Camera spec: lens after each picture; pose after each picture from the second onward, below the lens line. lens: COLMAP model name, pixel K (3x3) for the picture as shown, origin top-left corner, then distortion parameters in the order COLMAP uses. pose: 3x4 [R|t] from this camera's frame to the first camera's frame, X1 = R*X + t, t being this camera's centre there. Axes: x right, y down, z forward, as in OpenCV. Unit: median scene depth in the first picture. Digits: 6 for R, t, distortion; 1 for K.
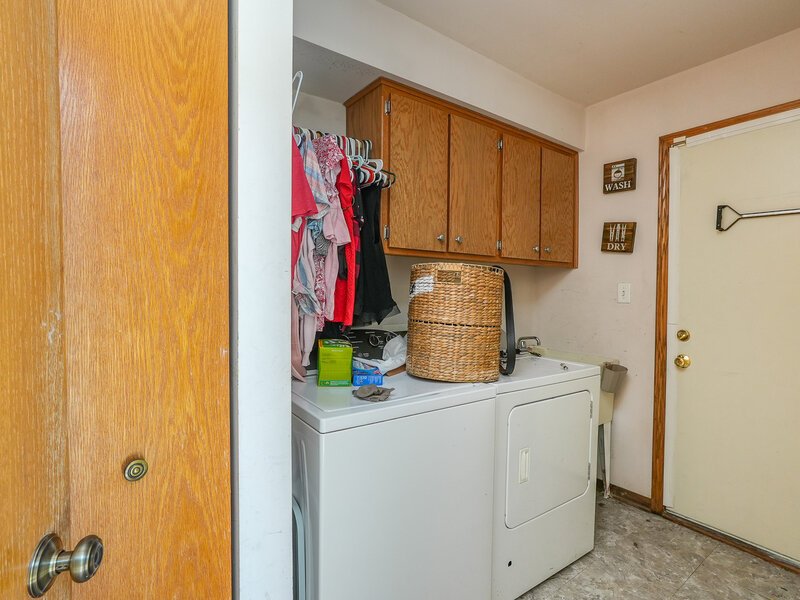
lens RADIAL K [[410.5, 0, 399.6], [0, 410.5, 303.2], [0, 0, 1]] dist [-0.015001, 0.004963]
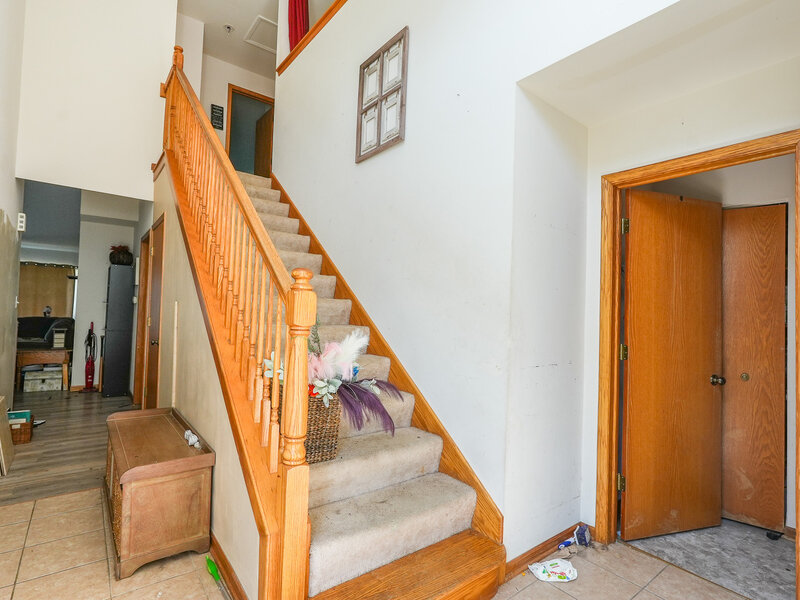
lens RADIAL K [[410.5, 0, 400.2], [0, 410.5, 299.7], [0, 0, 1]] dist [-0.015001, 0.004963]
pose [[0.039315, -0.033552, -0.998663, 2.518600], [-0.060235, 0.997539, -0.035886, 0.042881], [0.997410, 0.061566, 0.037197, -1.946141]]
